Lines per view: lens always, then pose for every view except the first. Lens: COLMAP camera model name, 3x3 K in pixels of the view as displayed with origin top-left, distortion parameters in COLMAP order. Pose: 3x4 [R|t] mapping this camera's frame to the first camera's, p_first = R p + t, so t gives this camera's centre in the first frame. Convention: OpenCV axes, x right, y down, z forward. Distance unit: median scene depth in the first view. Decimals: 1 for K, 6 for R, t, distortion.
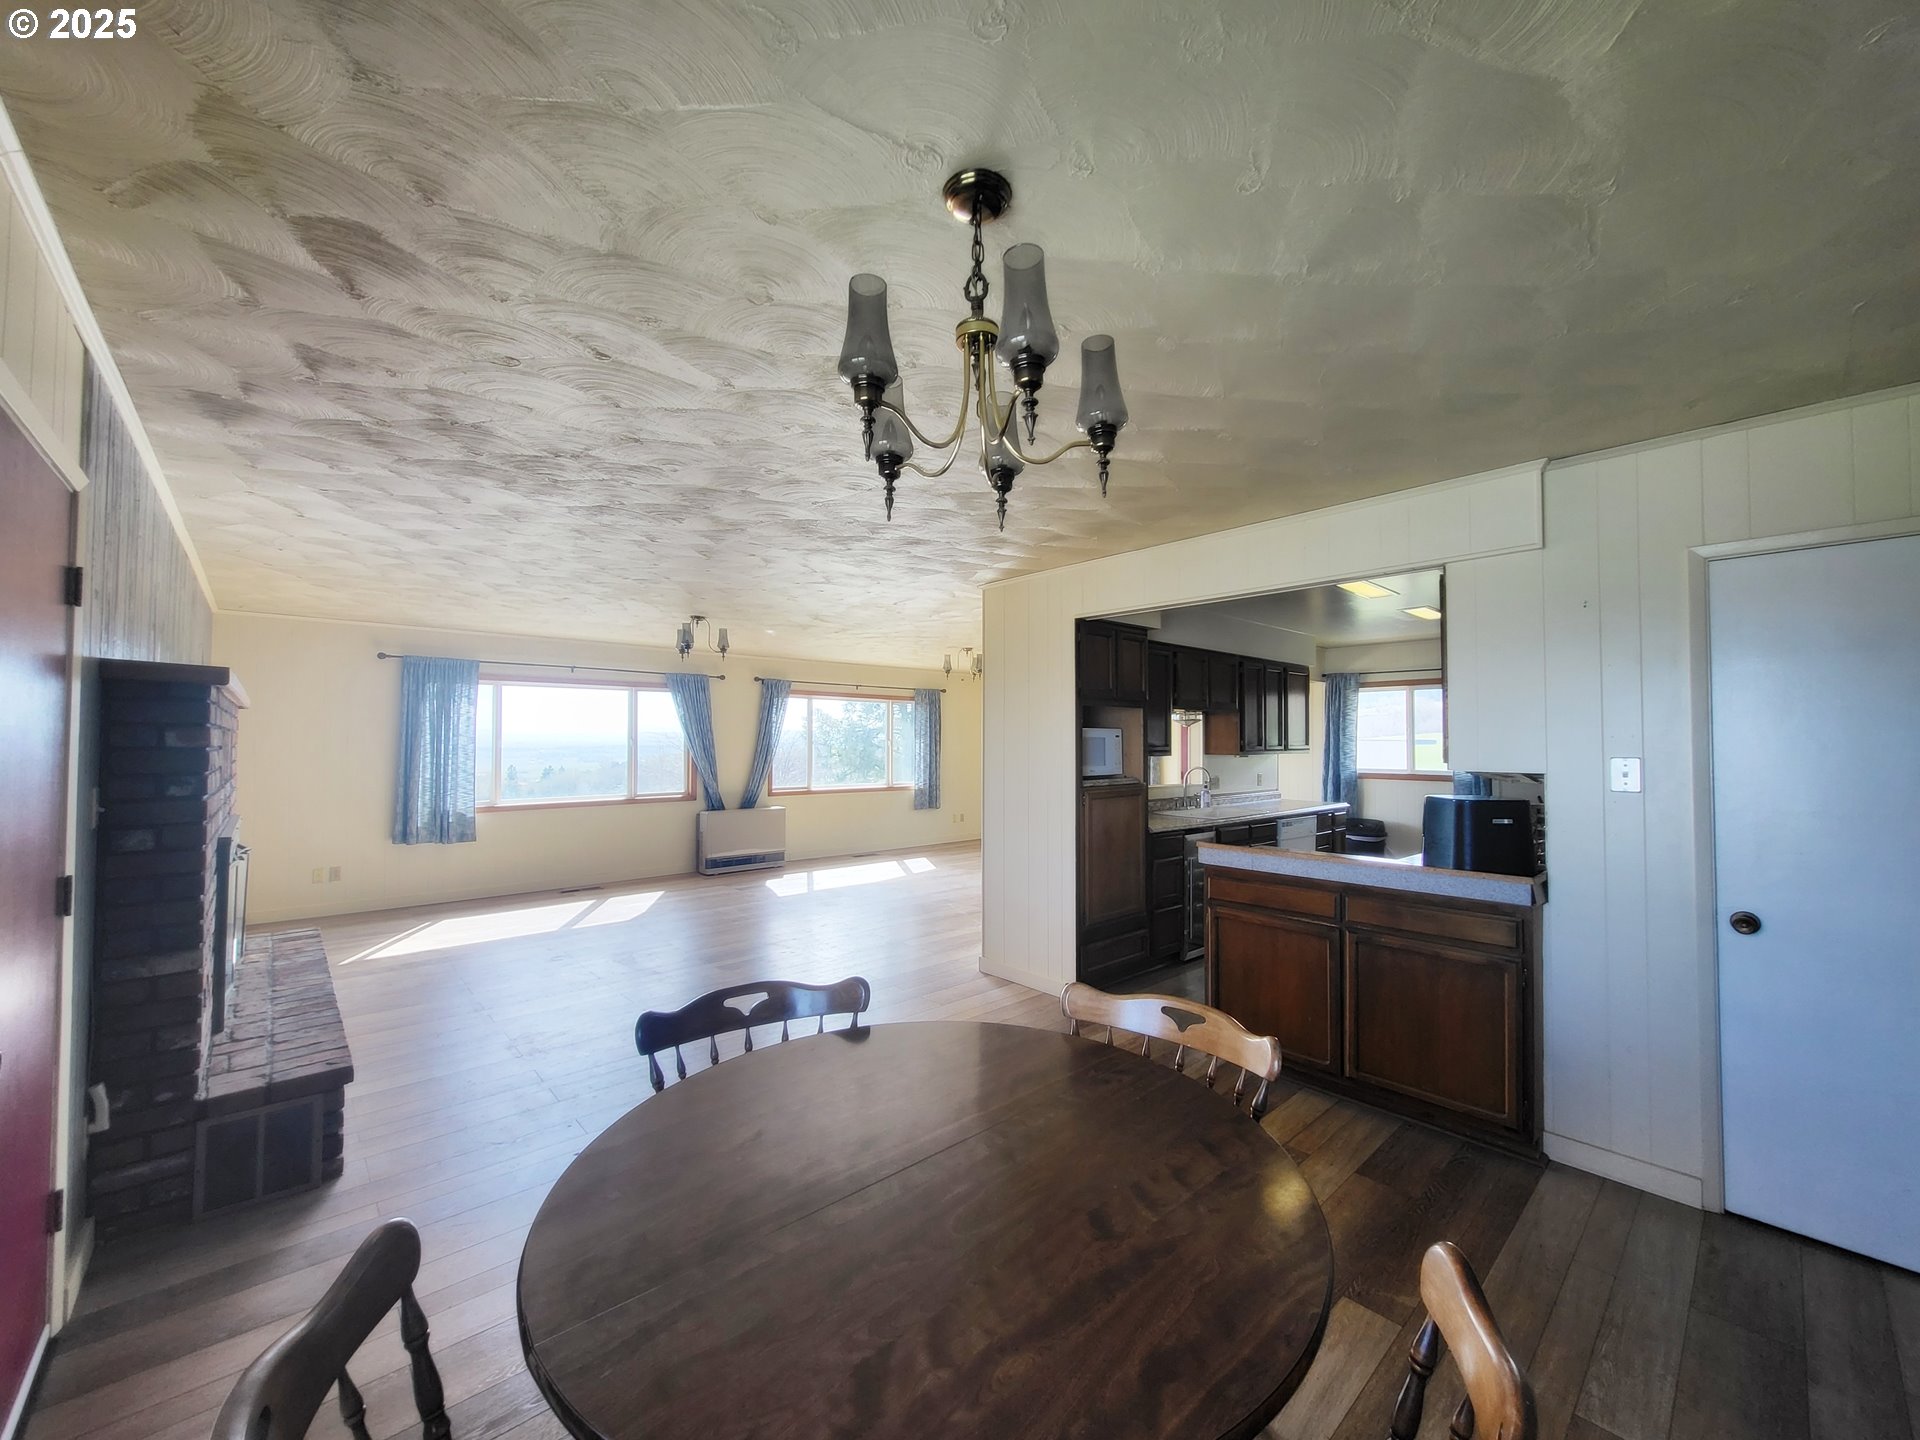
lens RADIAL K [[749.4, 0, 966.1], [0, 749.4, 726.0], [0, 0, 1]] dist [0.000071, -0.000213]
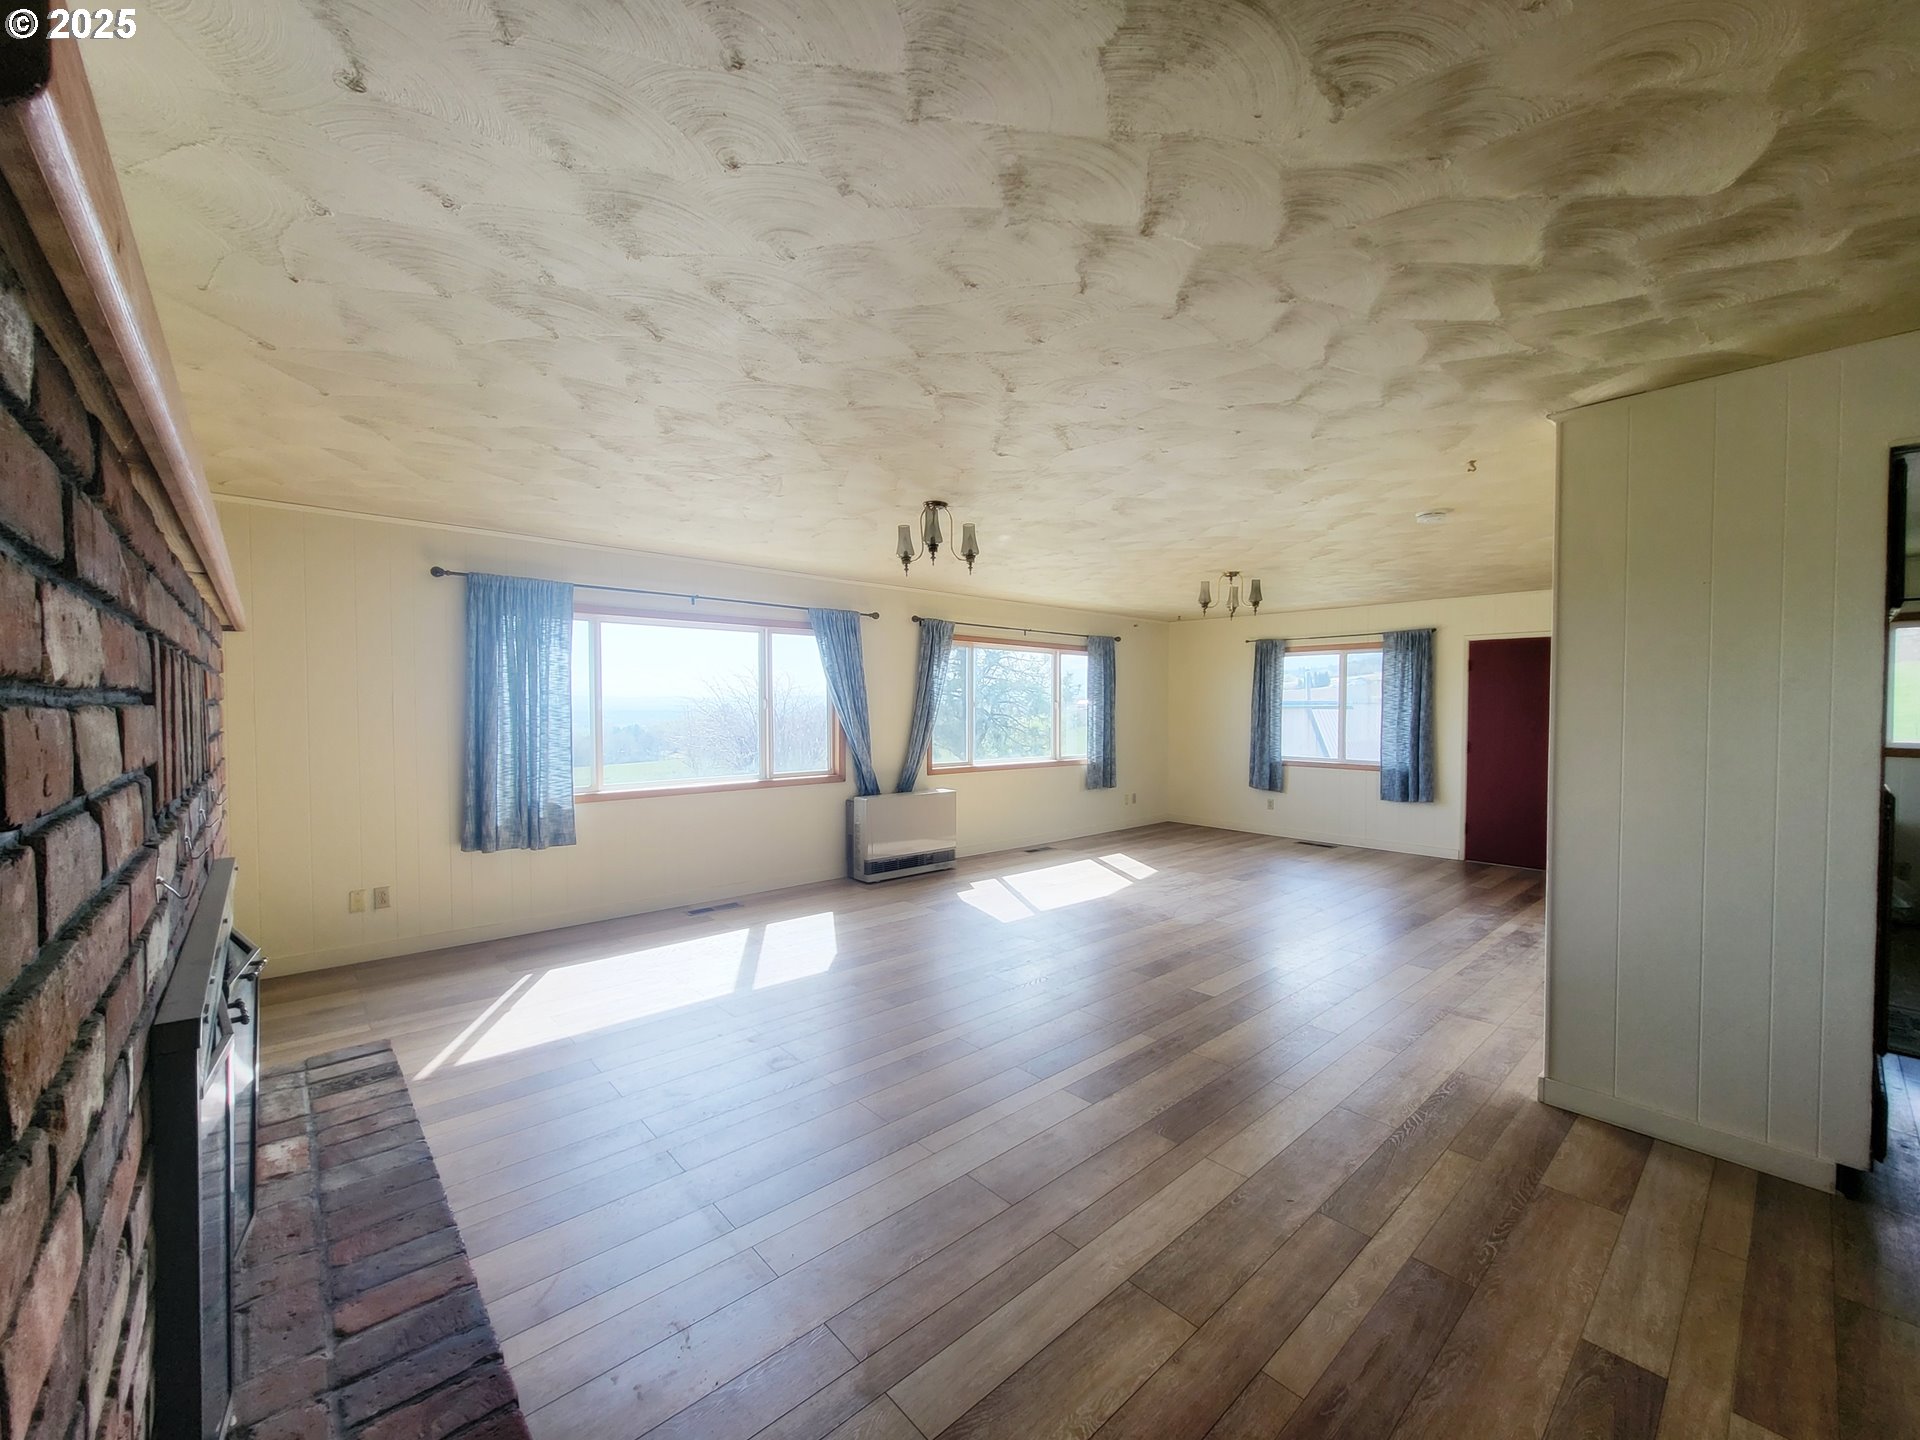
lens RADIAL K [[766.8, 0, 955.3], [0, 766.8, 726.5], [0, 0, 1]] dist [0.009041, -0.000037]
pose [[0.999919, -0.000351, -0.012702, -0.248204], [0.000942, 0.998916, 0.046534, 0.009617], [0.012672, -0.046542, 0.998836, 0.251804]]
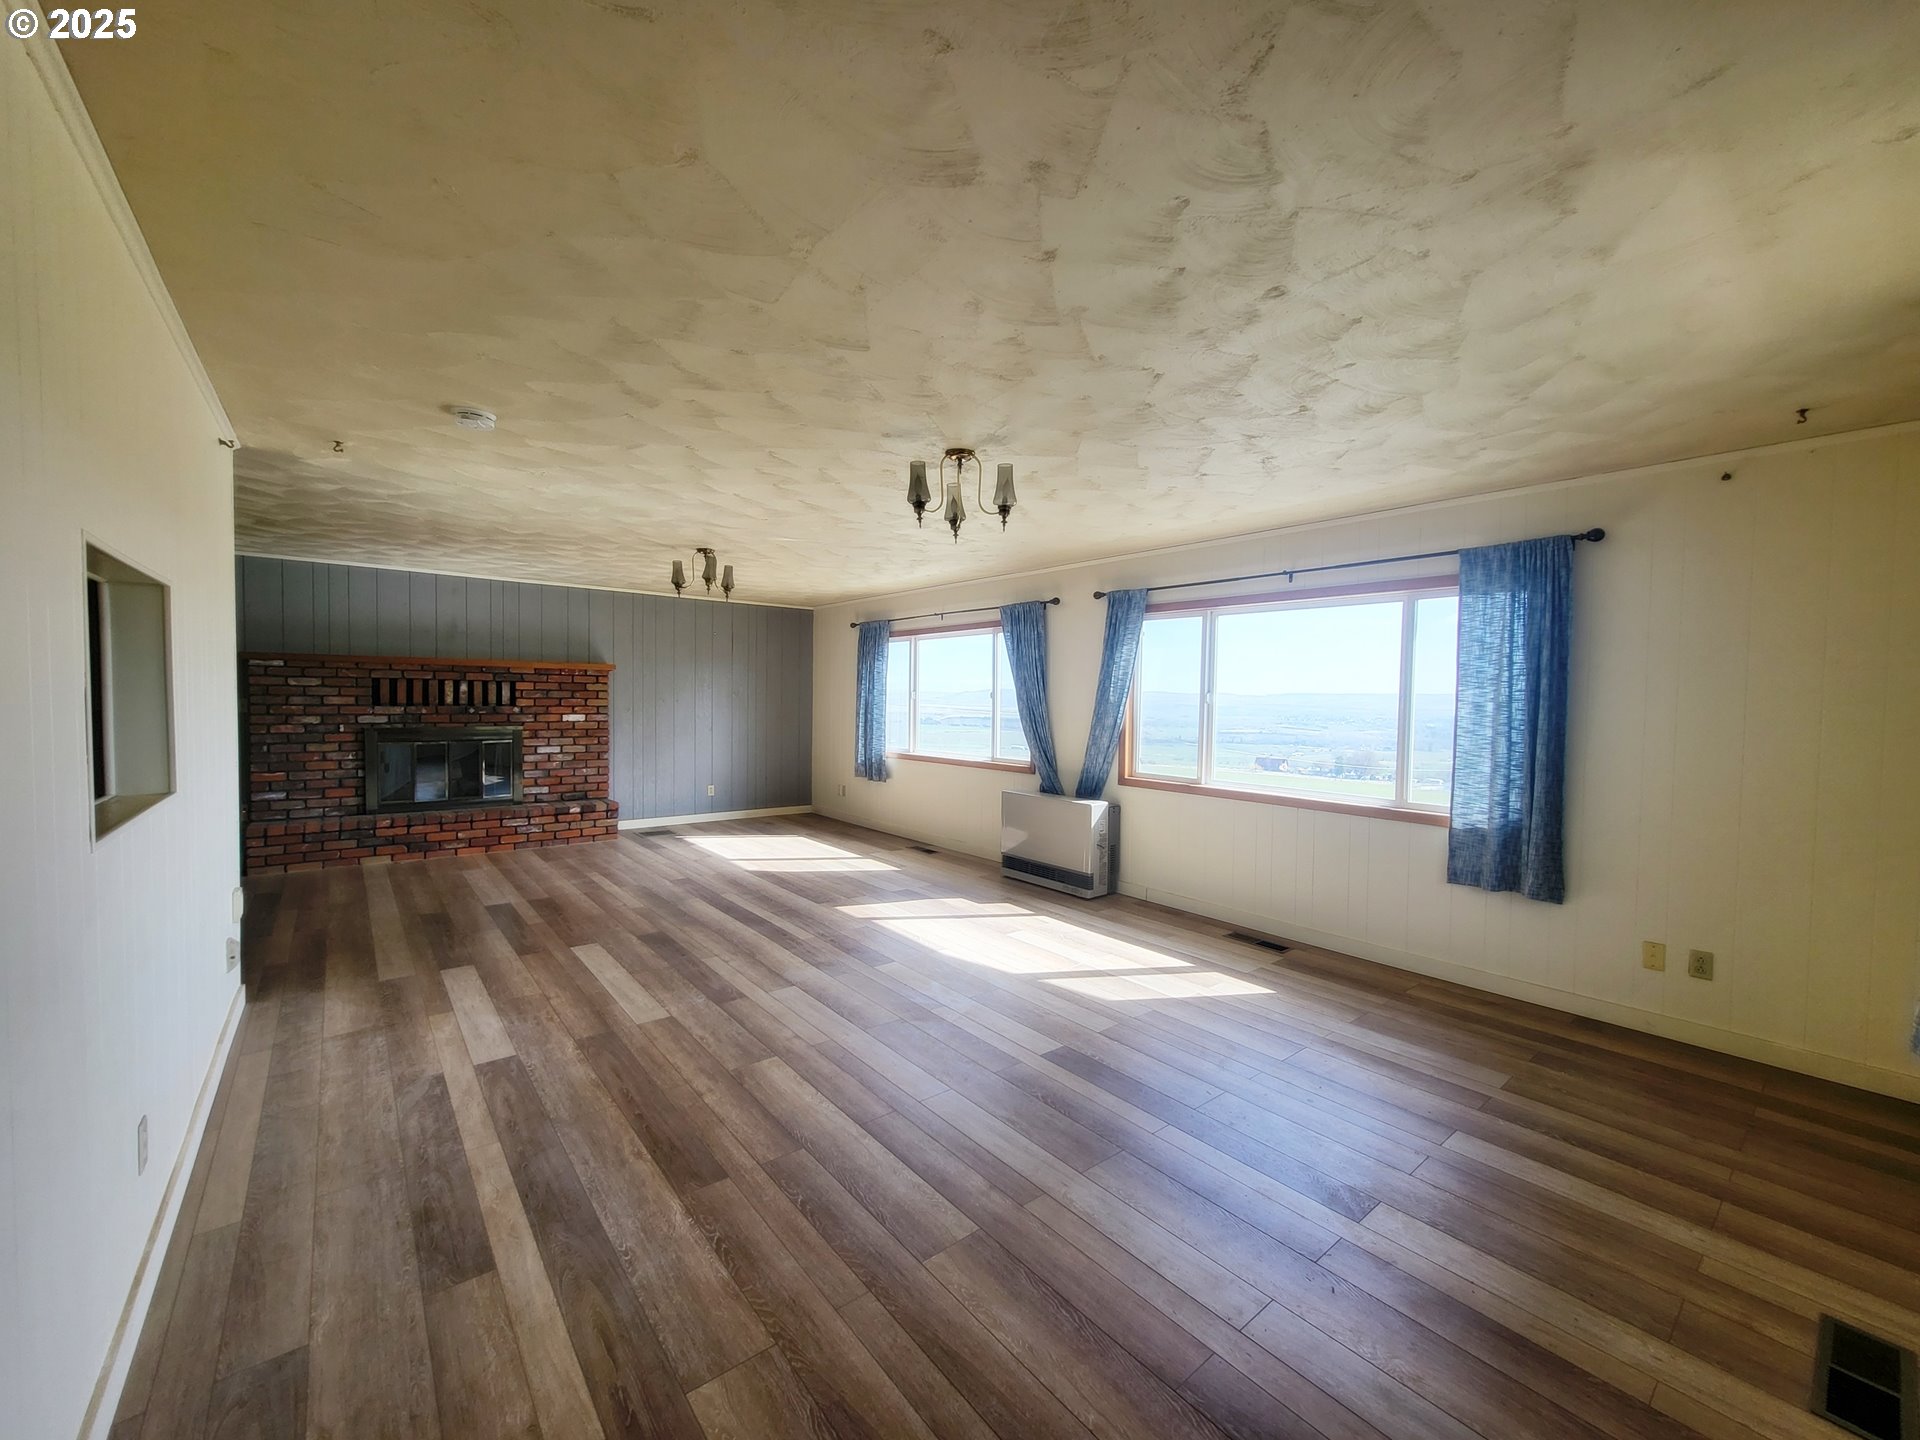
lens RADIAL K [[749.4, 0, 966.1], [0, 749.4, 726.0], [0, 0, 1]] dist [0.000071, -0.000213]
pose [[-0.034858, 0.054500, -0.997905, 0.384642], [0.027132, 0.998196, 0.053568, 0.010742], [0.999024, -0.025208, -0.036274, 0.985030]]
